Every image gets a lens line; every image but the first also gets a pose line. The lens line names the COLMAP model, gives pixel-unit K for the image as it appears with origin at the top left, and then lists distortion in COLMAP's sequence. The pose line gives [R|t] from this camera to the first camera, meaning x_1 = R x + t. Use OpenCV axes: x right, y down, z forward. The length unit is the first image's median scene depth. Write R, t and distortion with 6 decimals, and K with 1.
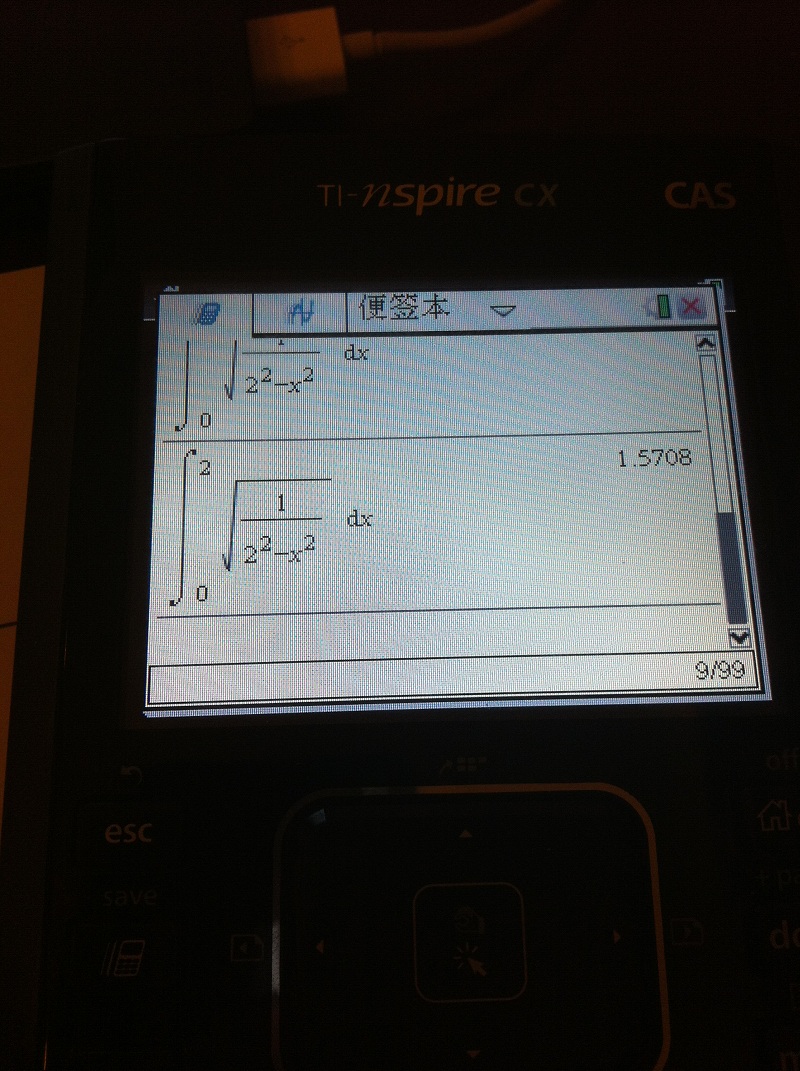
lens RADIAL K [[910.5, 0, 401.6], [0, 910.5, 536.9], [0, 0, 1]] dist [-0.062817, -0.004593]
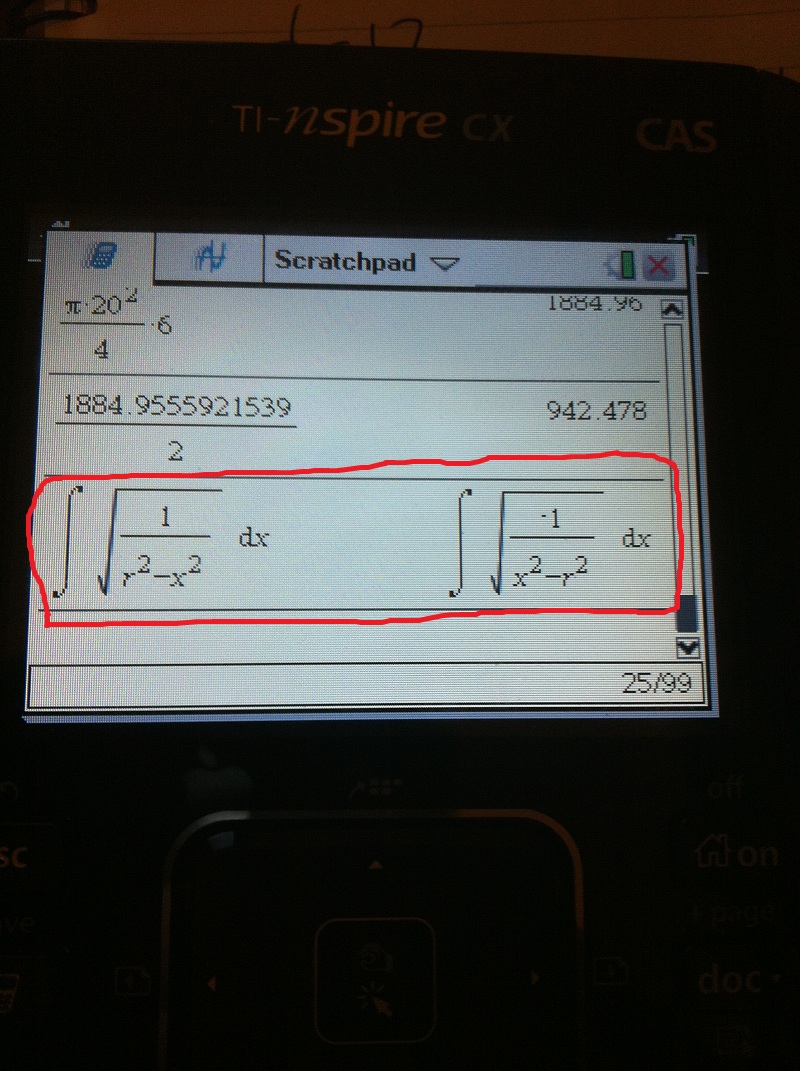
lens RADIAL K [[910.5, 0, 378.1], [0, 910.5, 538.4], [0, 0, 1]] dist [-0.062817, -0.004593]
pose [[0.999054, 0.029574, 0.031892, 0.029317], [-0.032860, 0.993607, 0.108007, -0.080199], [-0.028494, -0.108952, 0.993638, 0.111369]]
